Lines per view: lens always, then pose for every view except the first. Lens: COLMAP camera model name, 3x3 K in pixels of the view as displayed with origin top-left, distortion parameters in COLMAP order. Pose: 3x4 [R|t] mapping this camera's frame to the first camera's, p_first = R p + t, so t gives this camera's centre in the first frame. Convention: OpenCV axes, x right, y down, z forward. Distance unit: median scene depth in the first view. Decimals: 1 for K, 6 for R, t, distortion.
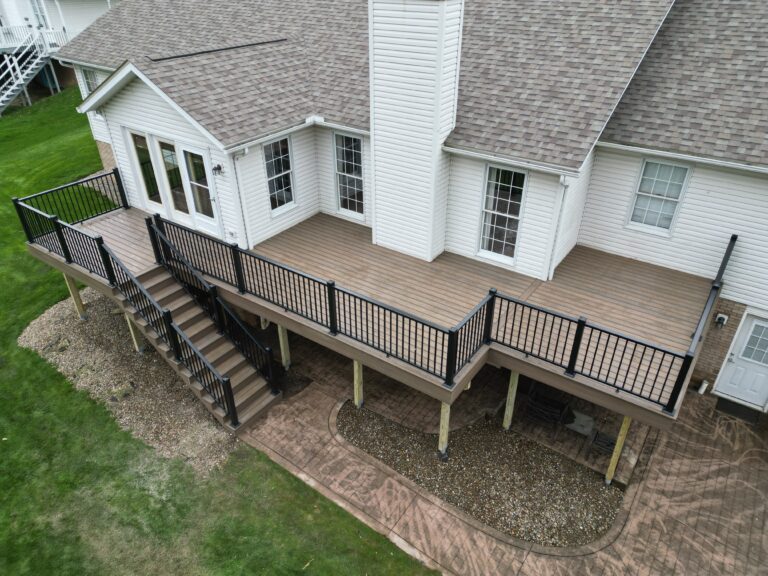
lens RADIAL K [[542.9, 0, 384.0], [0, 542.9, 288.0], [0, 0, 1]] dist [0.005243, 0.002648]
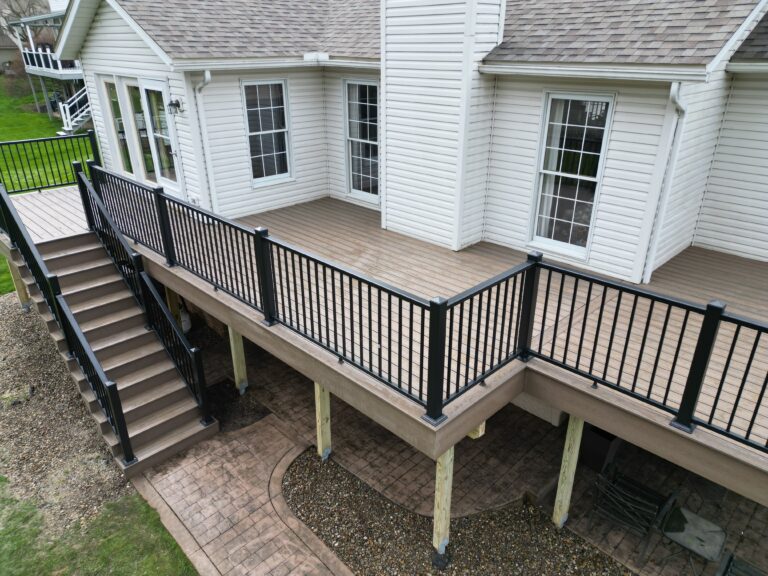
lens RADIAL K [[542.9, 0, 384.0], [0, 542.9, 288.0], [0, 0, 1]] dist [0.005243, 0.002648]
pose [[0.985096, 0.072855, -0.155812, 0.112490], [-0.092903, 0.987732, -0.125515, 0.097032], [0.144756, 0.138119, 0.979780, 0.363278]]
